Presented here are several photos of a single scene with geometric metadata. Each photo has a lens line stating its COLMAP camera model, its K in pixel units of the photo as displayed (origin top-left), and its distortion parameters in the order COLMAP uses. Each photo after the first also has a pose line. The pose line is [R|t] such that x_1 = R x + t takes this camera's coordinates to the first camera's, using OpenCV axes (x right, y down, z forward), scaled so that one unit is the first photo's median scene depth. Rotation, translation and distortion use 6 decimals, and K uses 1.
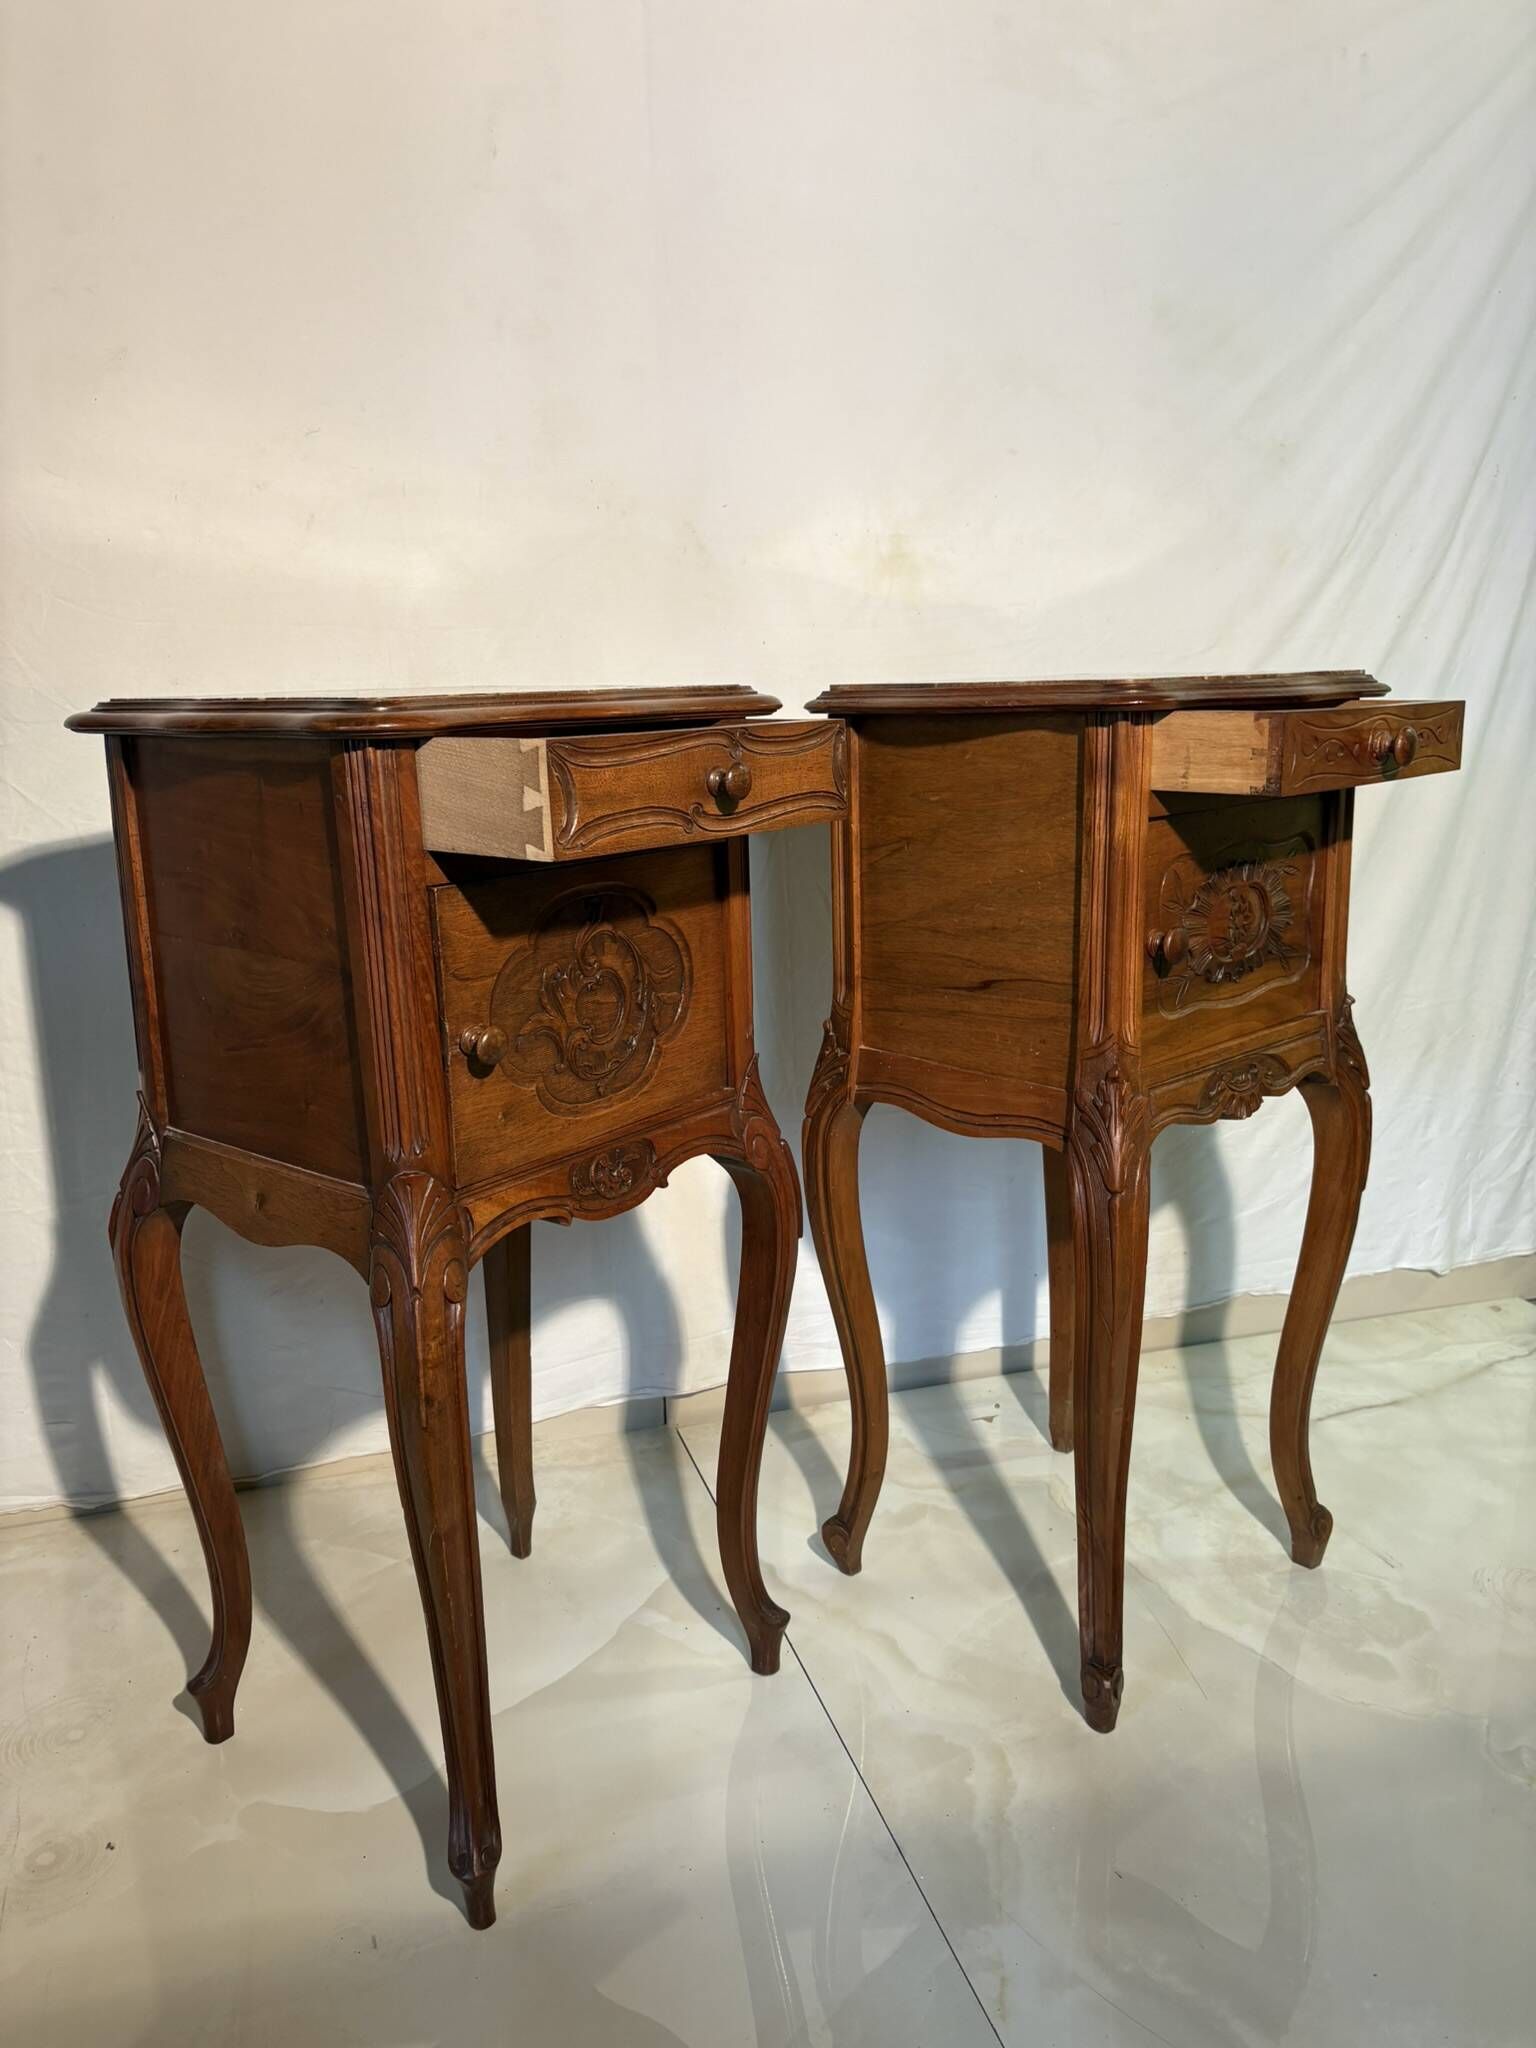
lens RADIAL K [[1567.6, 0, 768.0], [0, 1567.6, 1024.0], [0, 0, 1]] dist [0.019372, -0.038864]
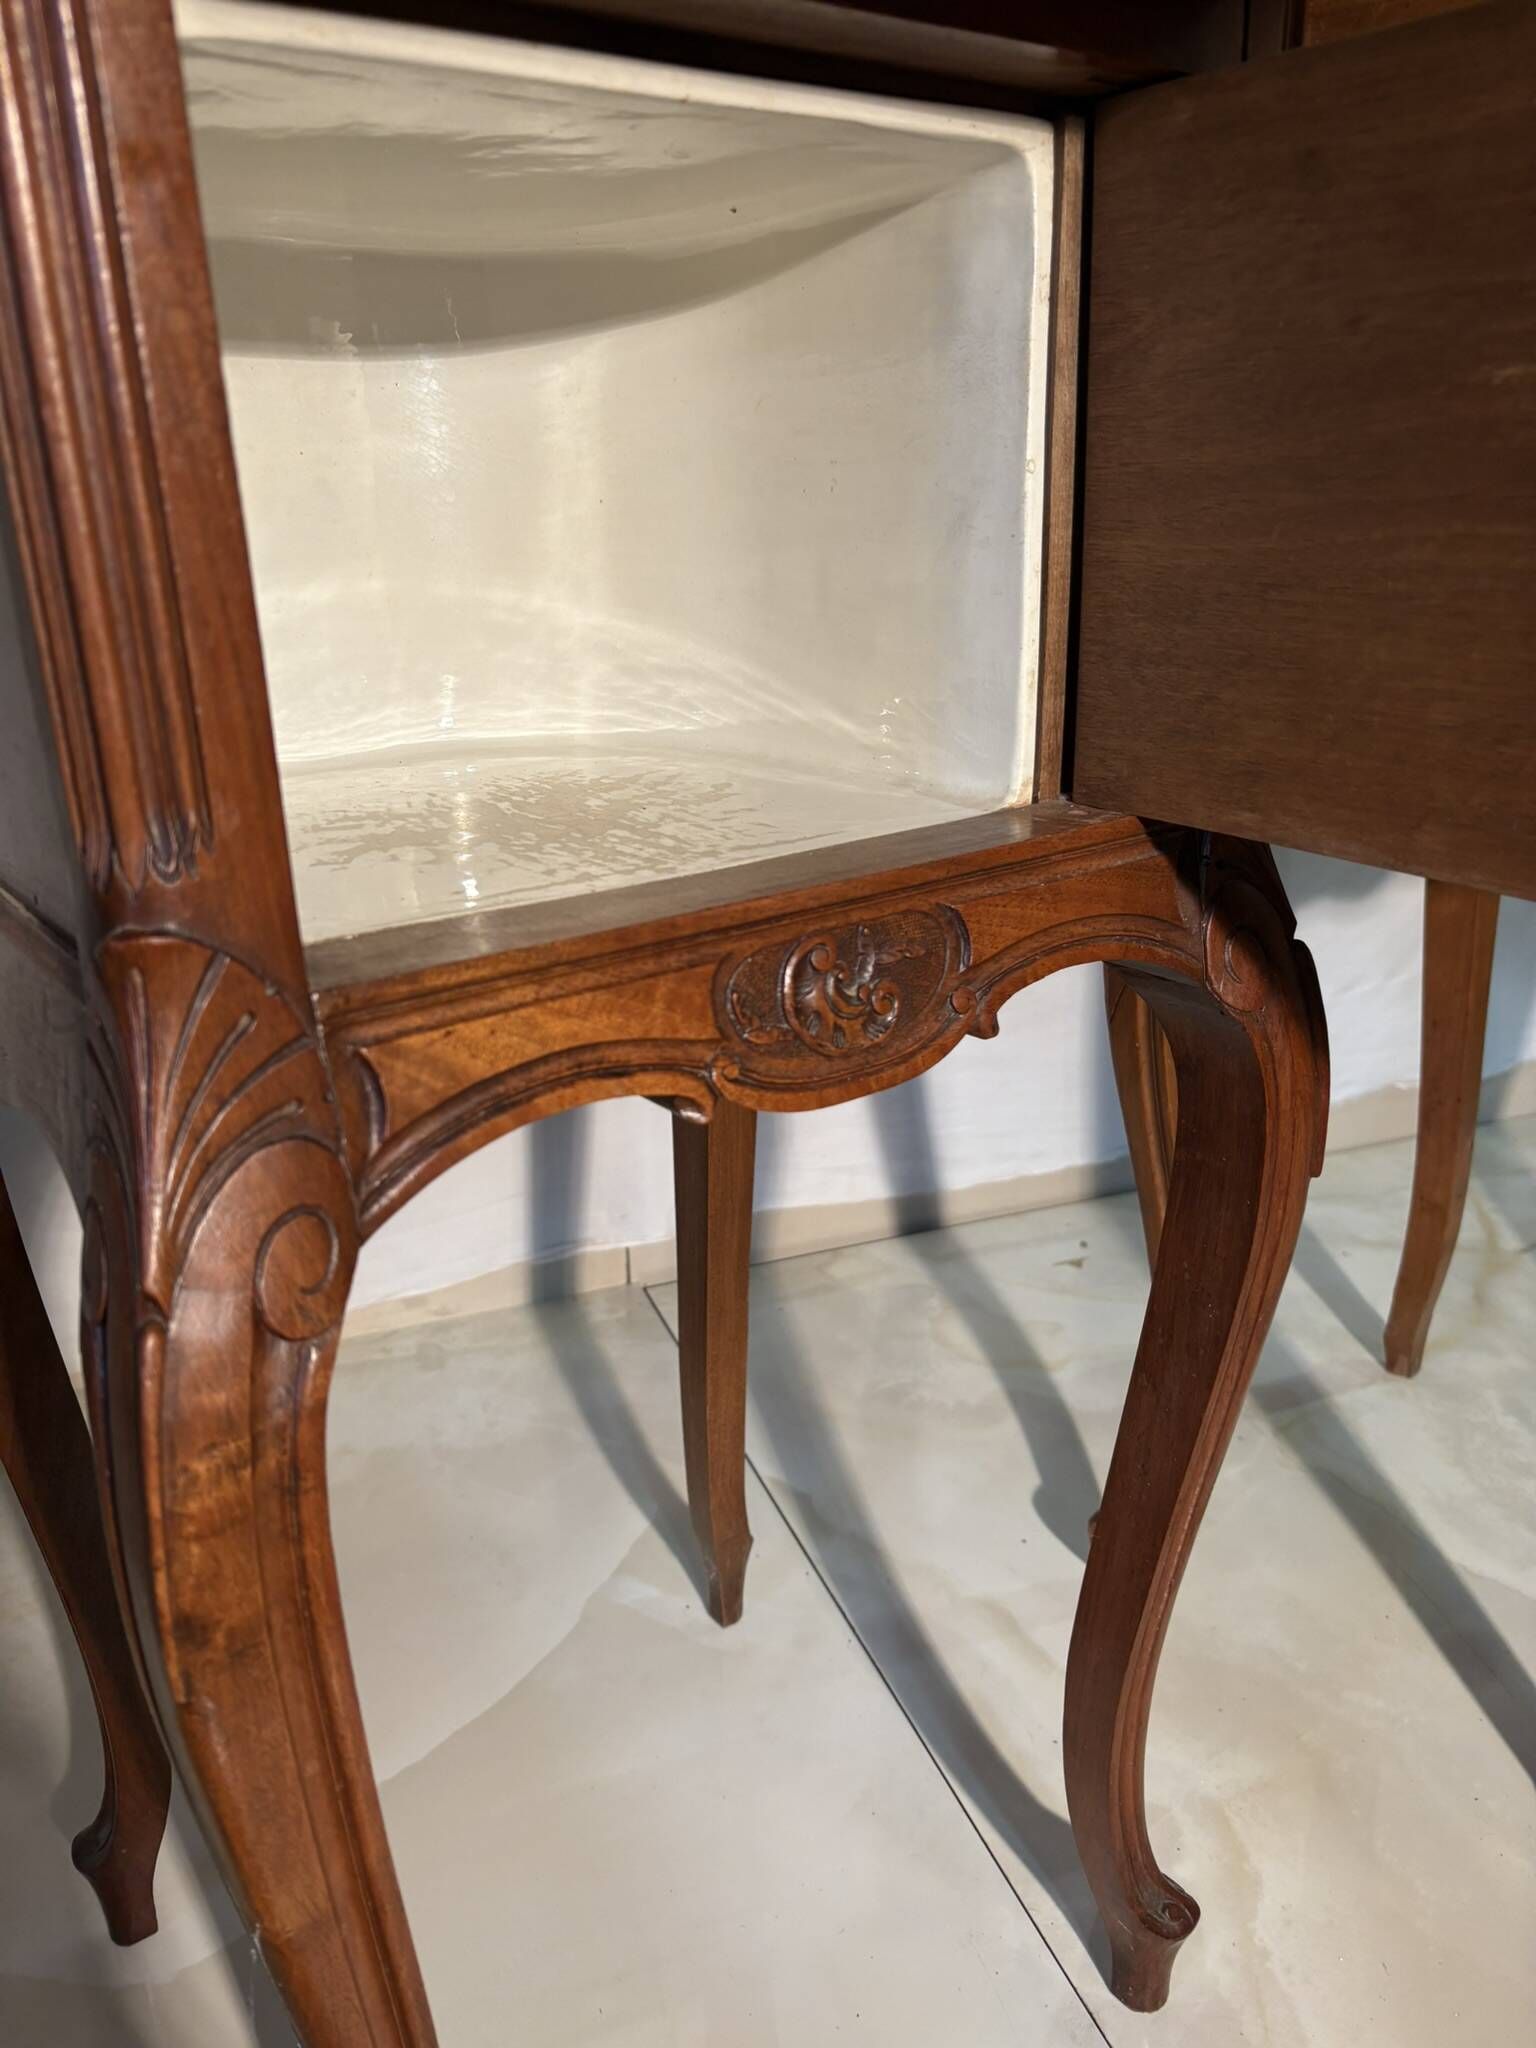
lens RADIAL K [[1556.1, 0, 747.1], [0, 1556.1, 1053.1], [0, 0, 1]] dist [-0.000425, 0.008757]
pose [[0.965486, 0.084835, -0.246250, -0.028477], [-0.053487, 0.989896, 0.131317, 0.060375], [0.254902, -0.113613, 0.960269, 0.613569]]
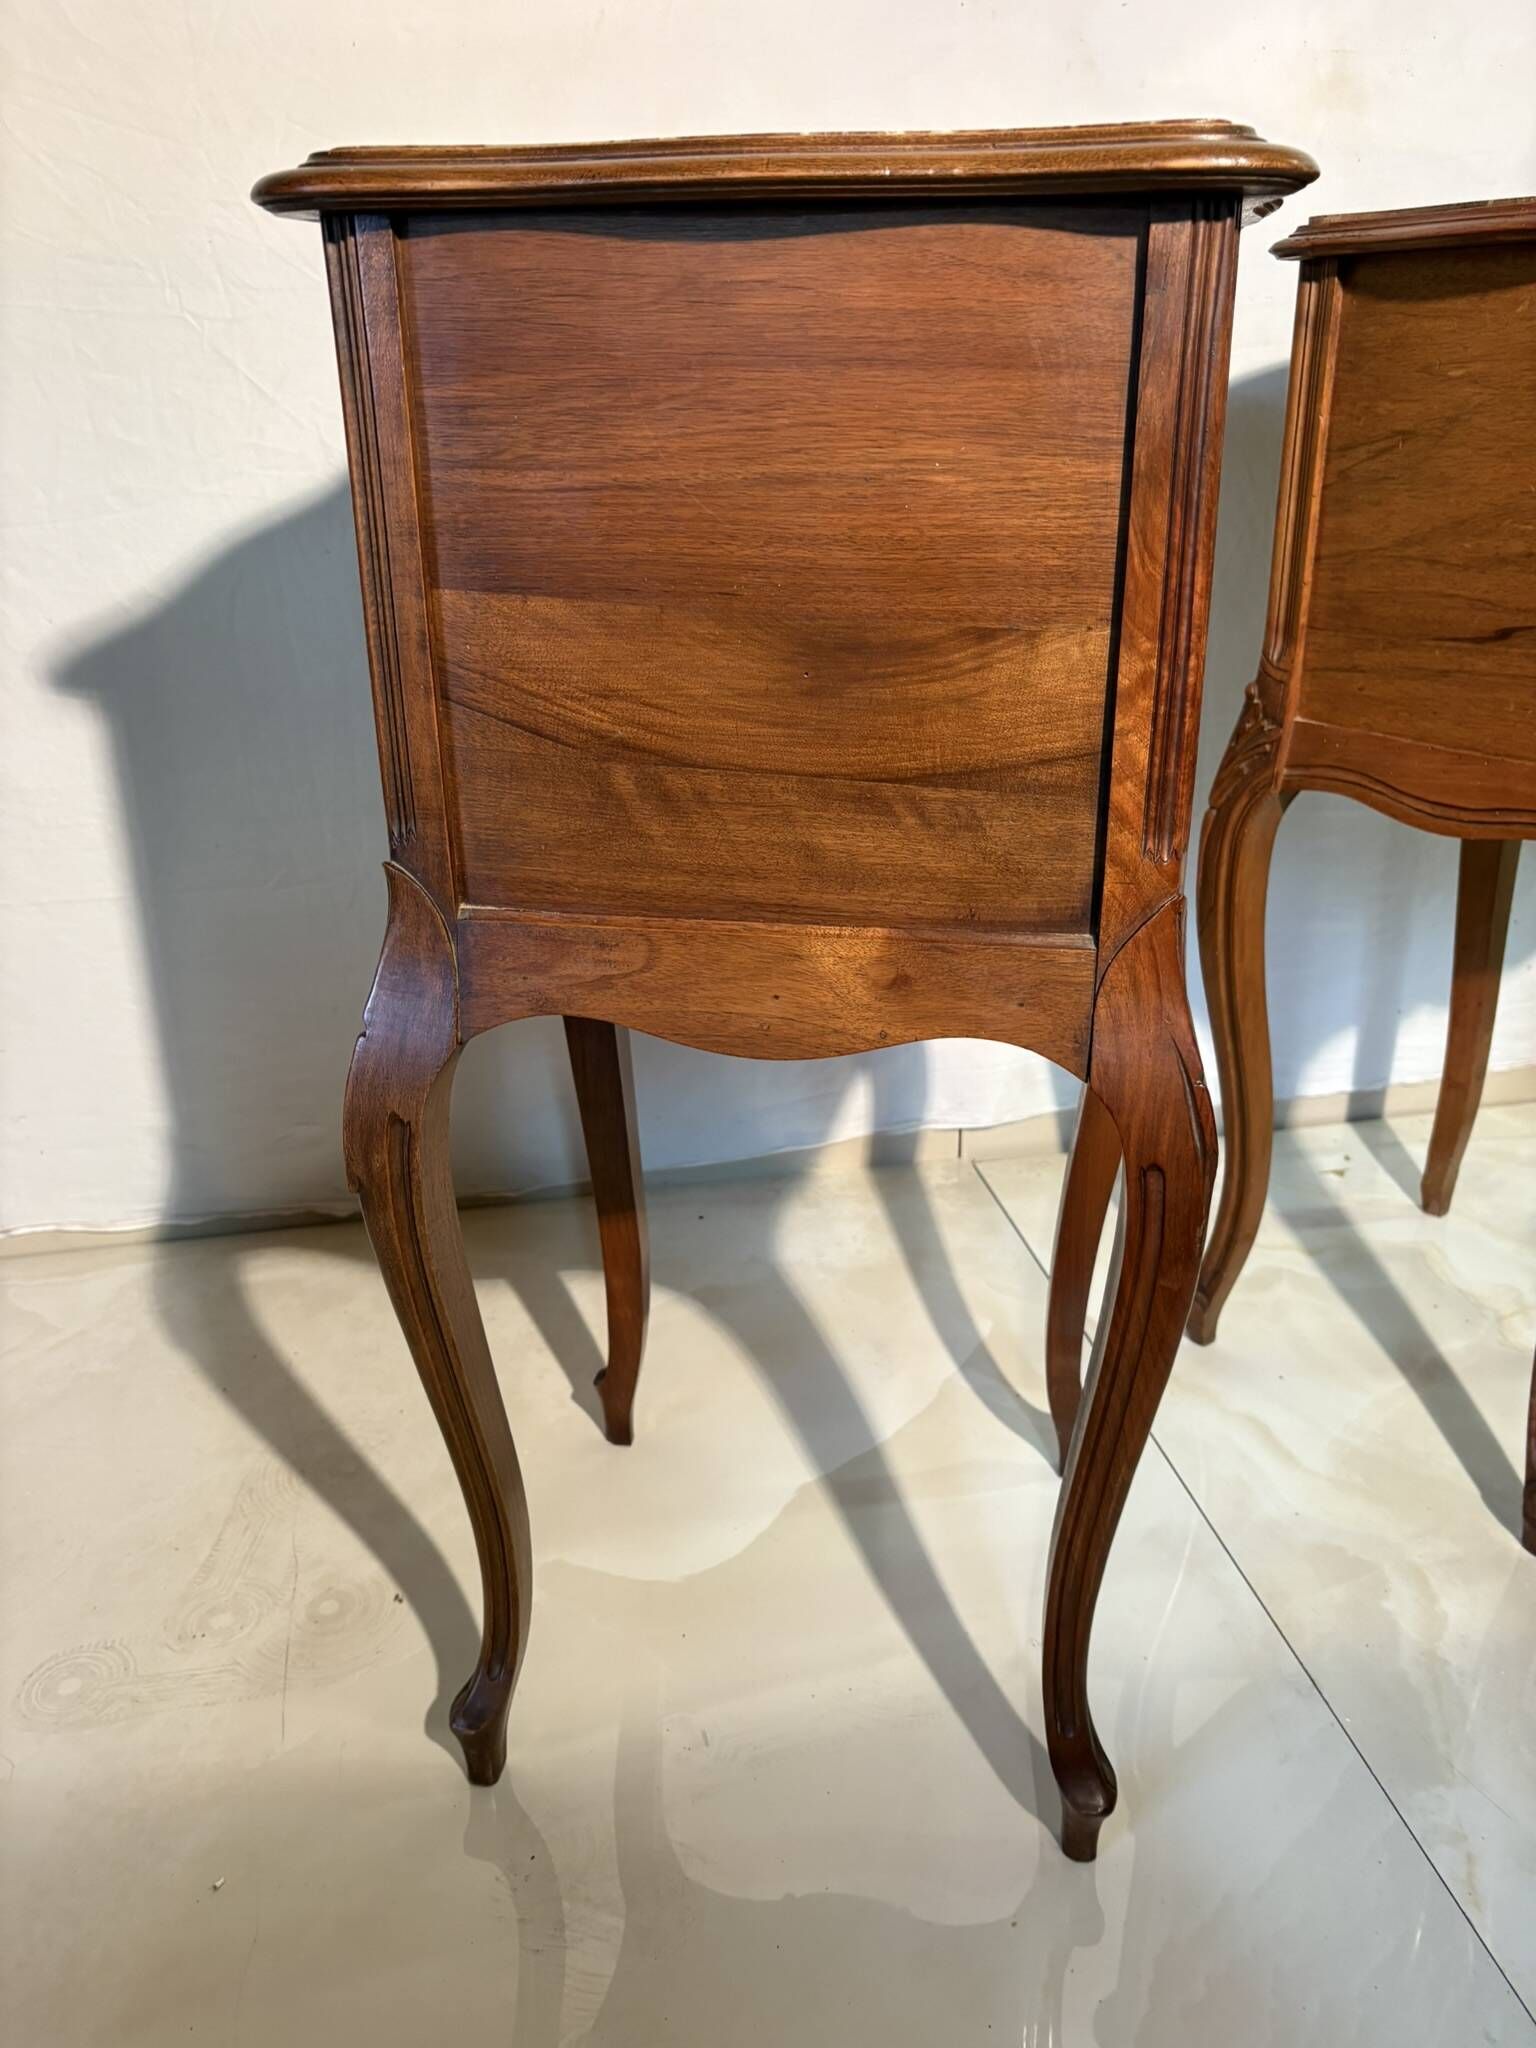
lens RADIAL K [[1569.9, 0, 767.9], [0, 1569.9, 1016.1], [0, 0, 1]] dist [0.012547, -0.048840]
pose [[0.993920, 0.043922, -0.100966, -0.136810], [-0.025437, 0.983781, 0.177561, 0.032776], [0.107128, -0.173913, 0.978917, 0.207932]]
